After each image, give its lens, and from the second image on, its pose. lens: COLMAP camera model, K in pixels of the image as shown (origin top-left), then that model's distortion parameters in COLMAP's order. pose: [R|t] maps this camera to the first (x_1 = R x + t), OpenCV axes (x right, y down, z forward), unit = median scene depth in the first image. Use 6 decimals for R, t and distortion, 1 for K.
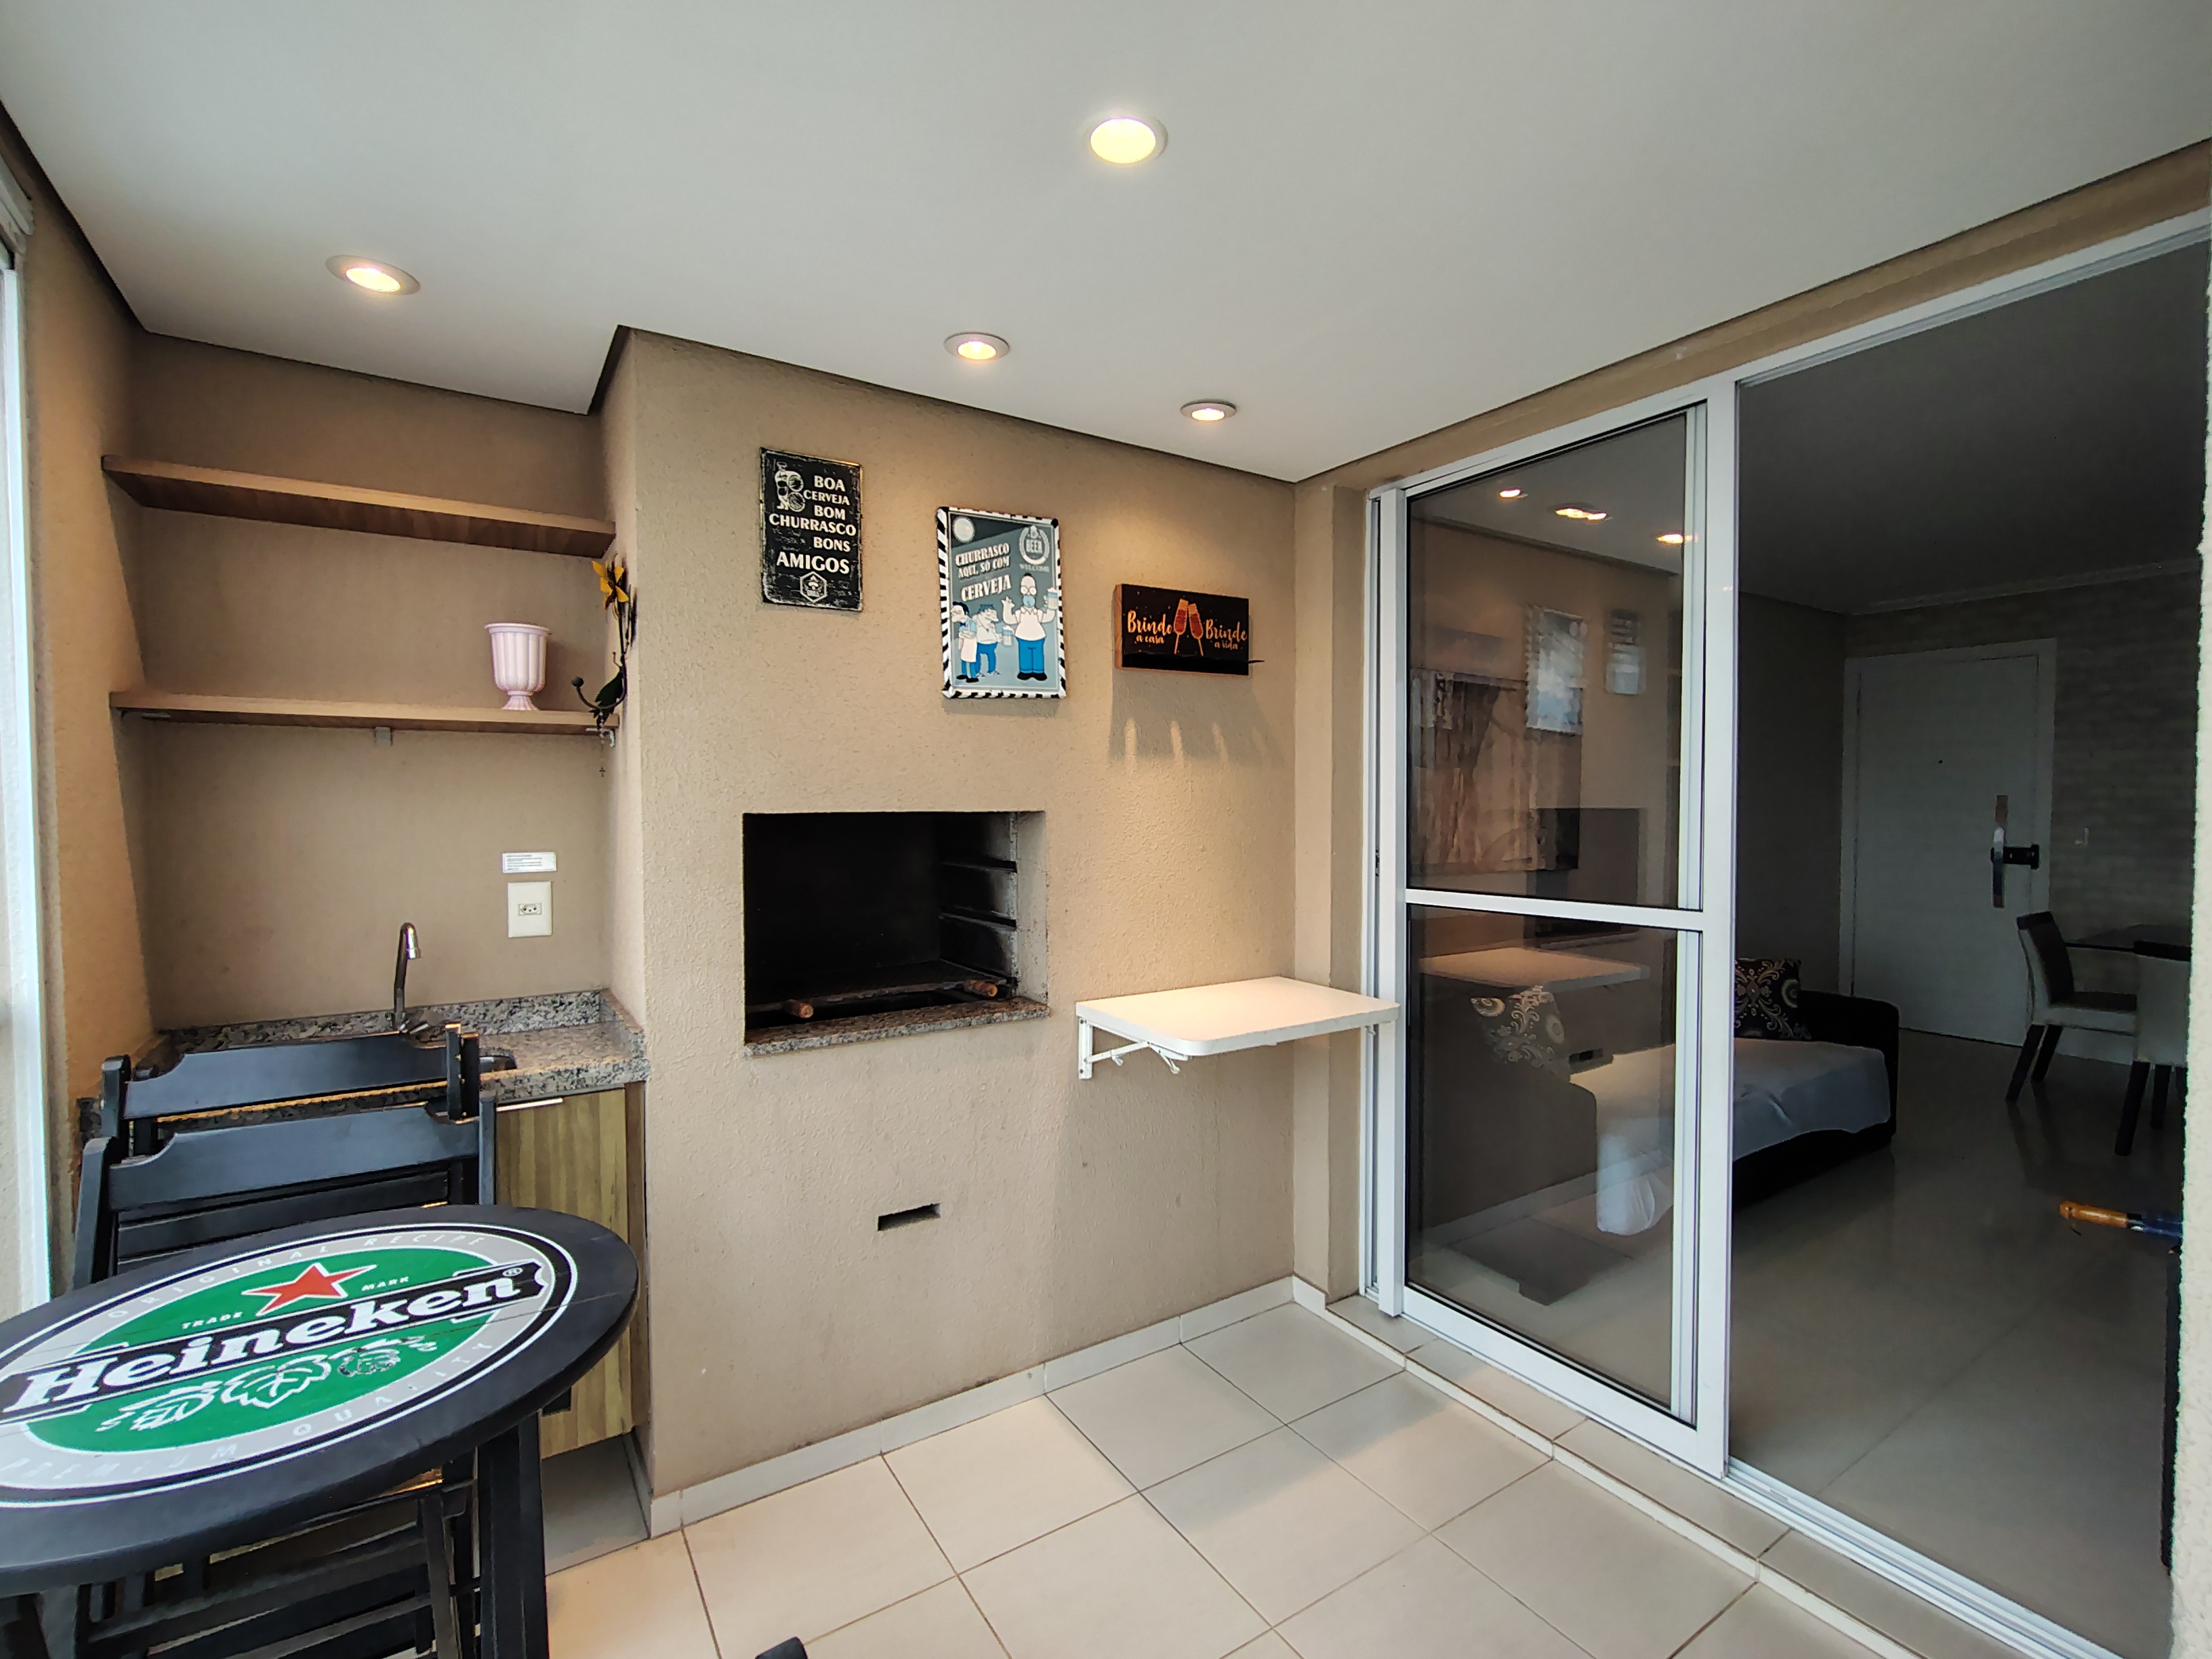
lens RADIAL K [[1020.1, 0, 1106.0], [0, 1020.1, 829.5], [0, 0, 1]] dist [-0.002623, 0.000682]
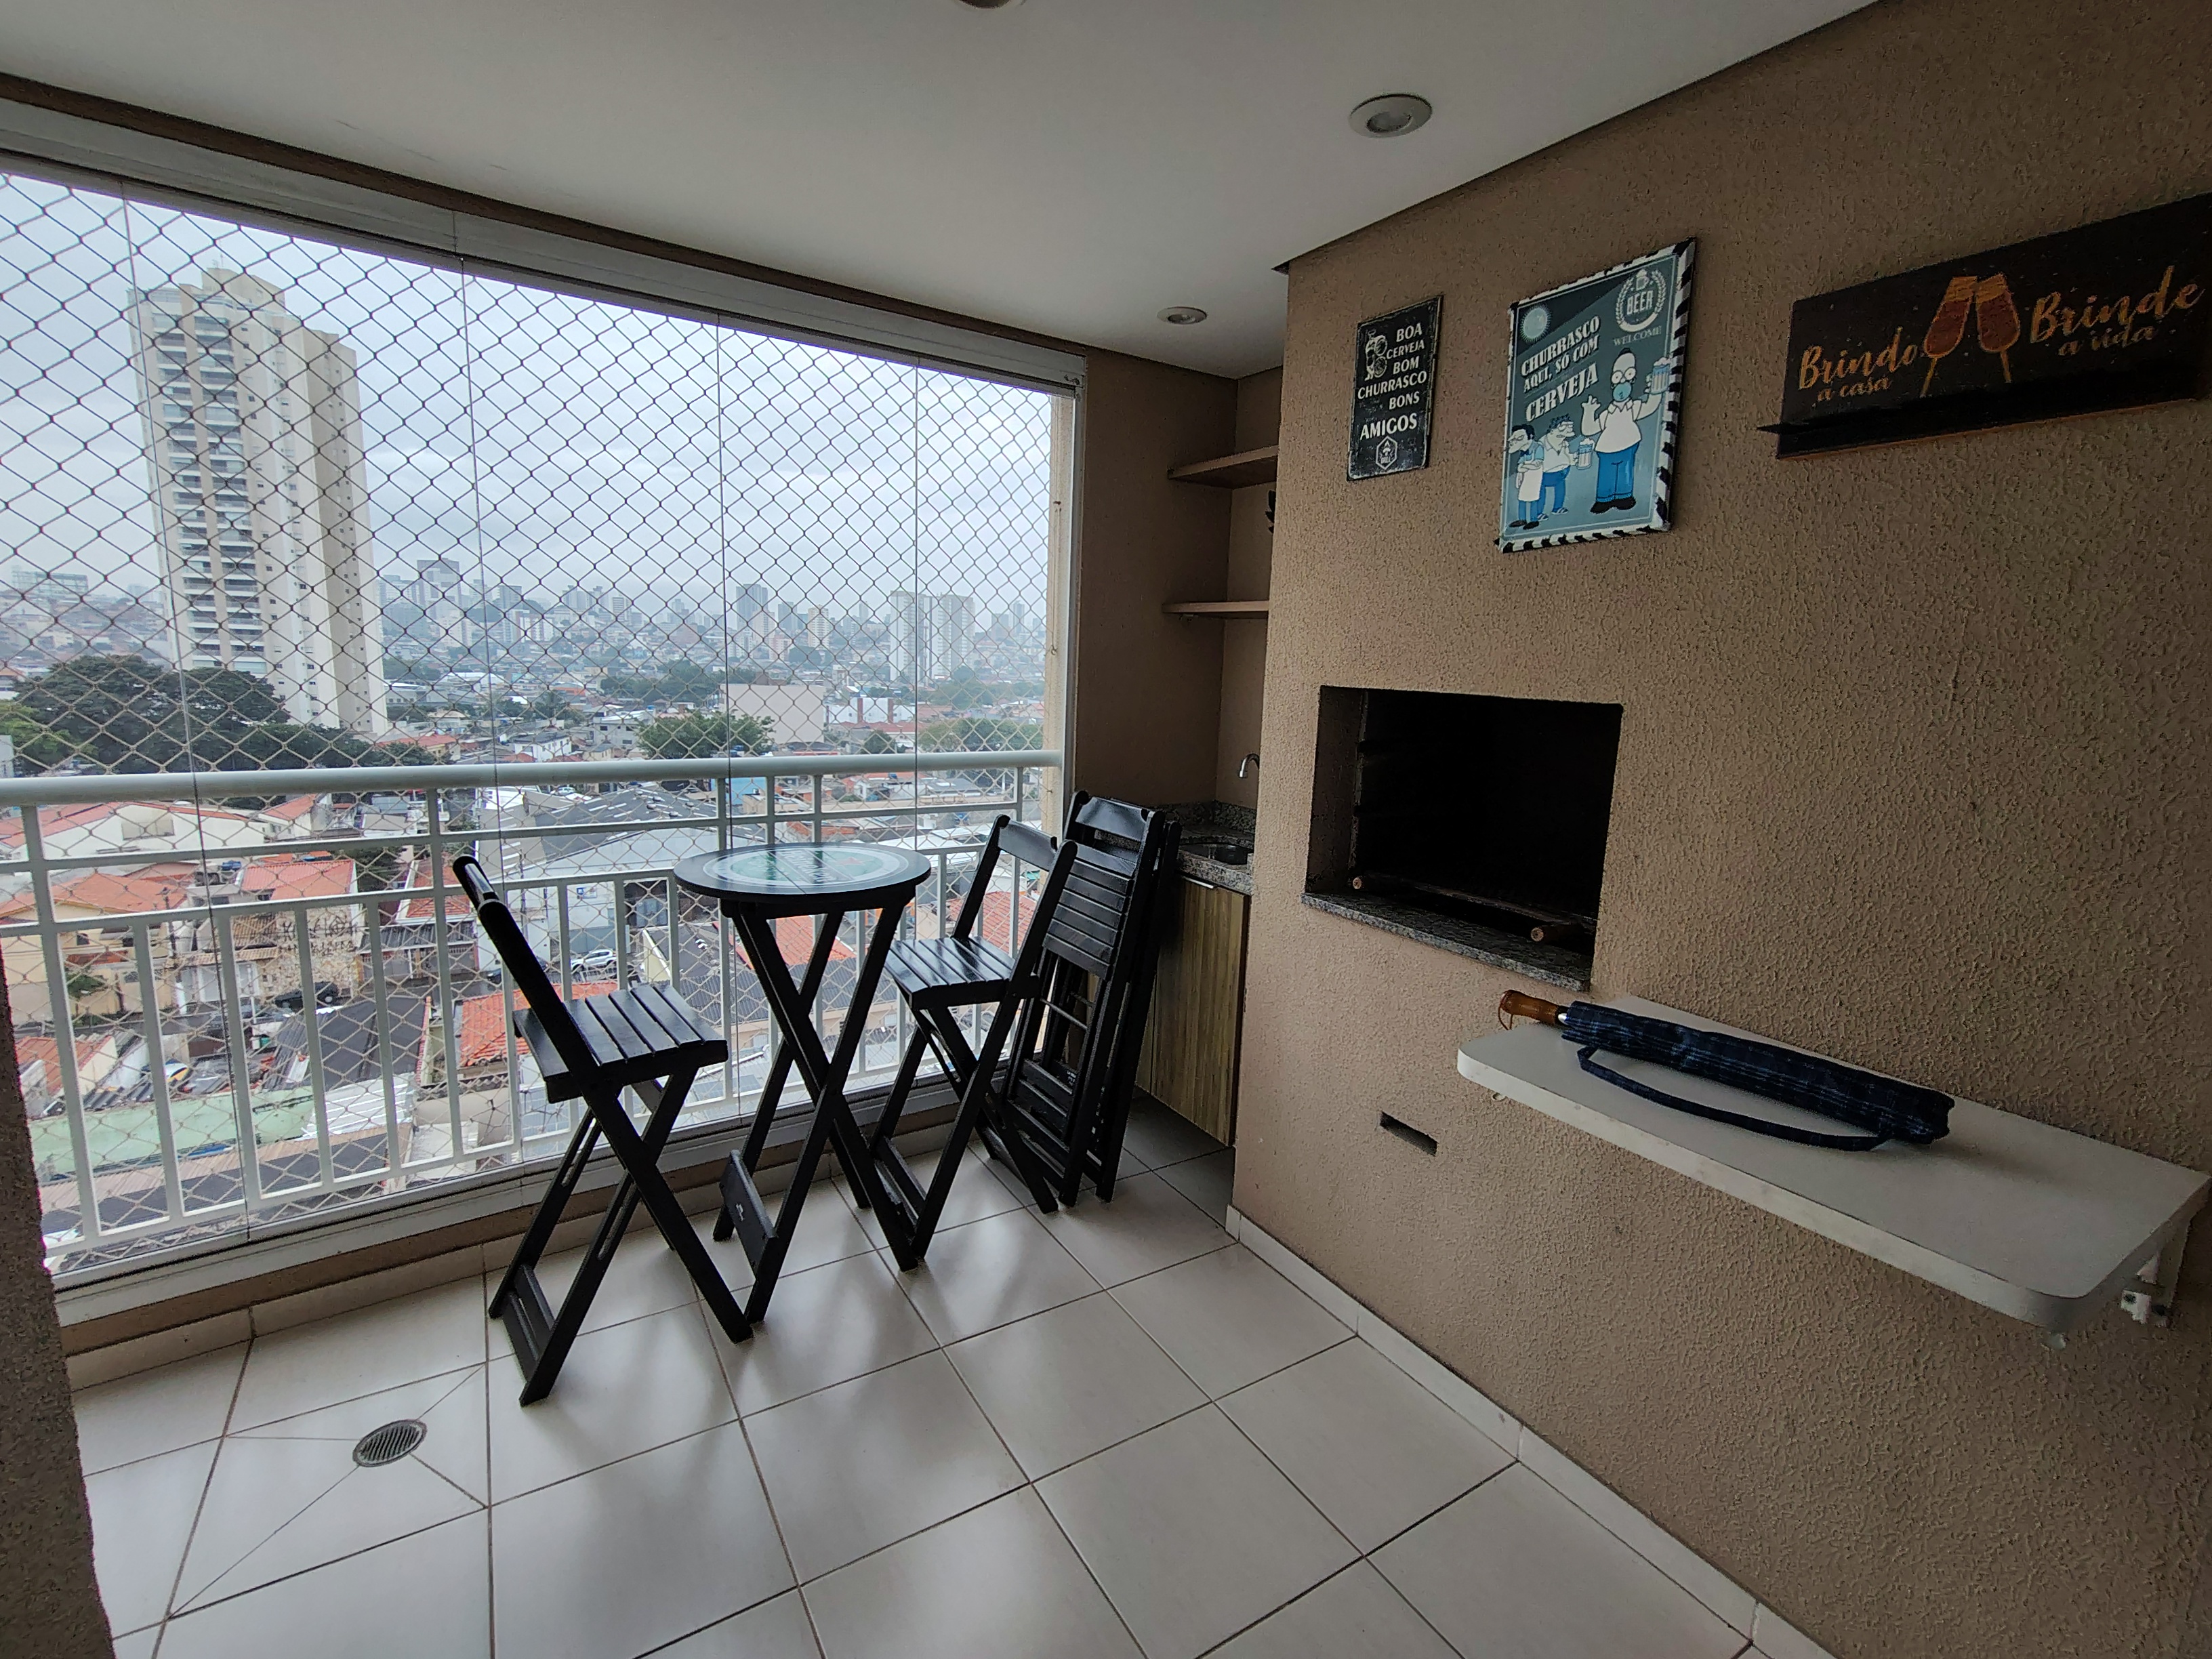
lens RADIAL K [[1009.1, 0, 1115.2], [0, 1009.1, 830.7], [0, 0, 1]] dist [0.003463, 0.000726]
pose [[-0.012445, 0.168832, -0.985566, 0.660937], [-0.074475, 0.982748, 0.169290, -0.026245], [0.997145, 0.075507, 0.000344, 0.705929]]
